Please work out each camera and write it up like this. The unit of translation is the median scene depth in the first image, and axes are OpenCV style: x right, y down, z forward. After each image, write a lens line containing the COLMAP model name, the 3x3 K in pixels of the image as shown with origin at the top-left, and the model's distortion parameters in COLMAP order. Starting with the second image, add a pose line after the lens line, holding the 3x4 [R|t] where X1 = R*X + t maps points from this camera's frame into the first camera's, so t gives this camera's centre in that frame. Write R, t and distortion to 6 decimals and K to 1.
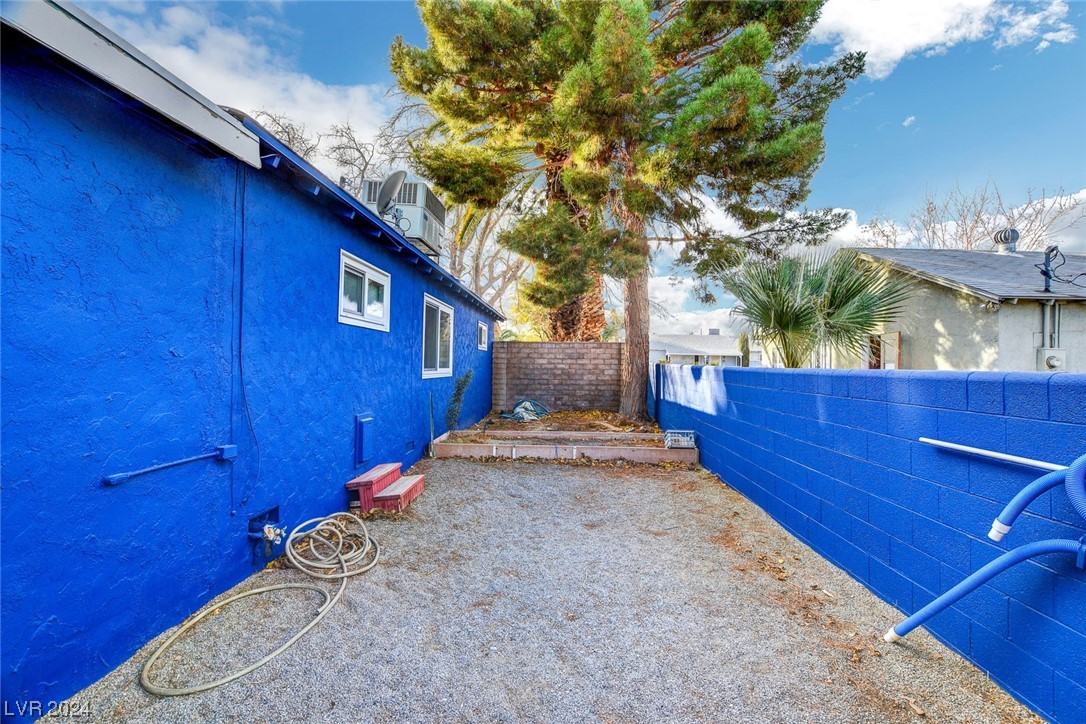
lens RADIAL K [[480.5, 0, 549.9], [0, 480.5, 357.1], [0, 0, 1]] dist [-0.037612, 0.007413]
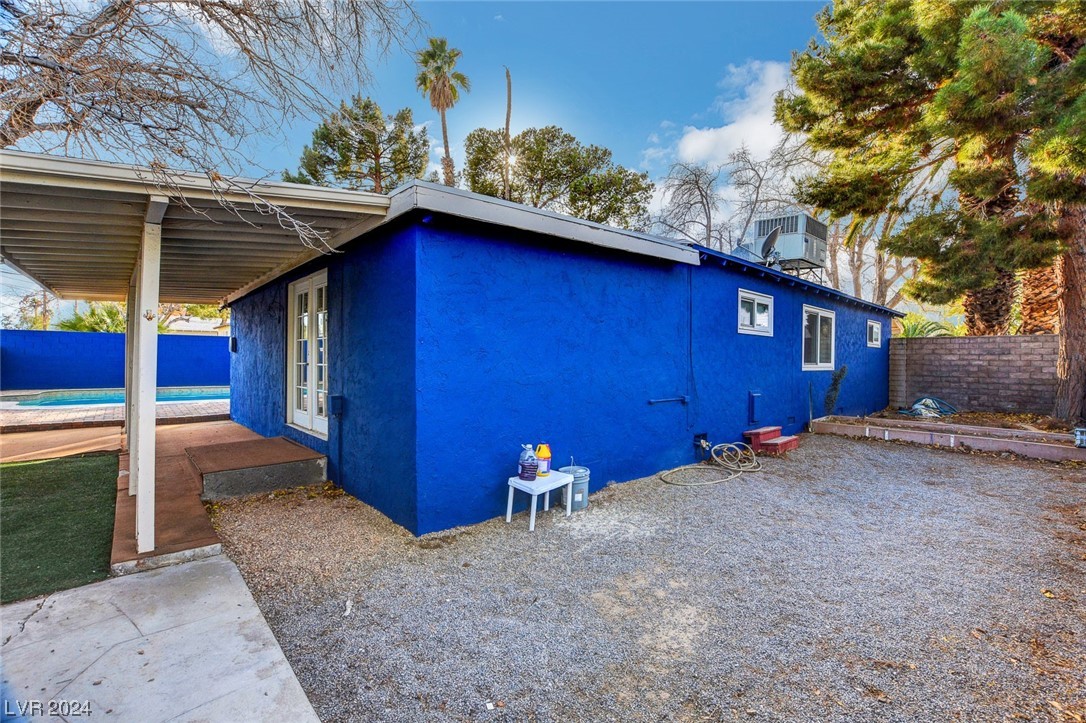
lens RADIAL K [[480.5, 0, 549.9], [0, 480.5, 356.6], [0, 0, 1]] dist [-0.037612, 0.007413]
pose [[0.699324, -0.007948, -0.714761, 0.150592], [0.008694, 0.999959, -0.002614, 0.004148], [0.714752, -0.004386, 0.699364, -0.331654]]
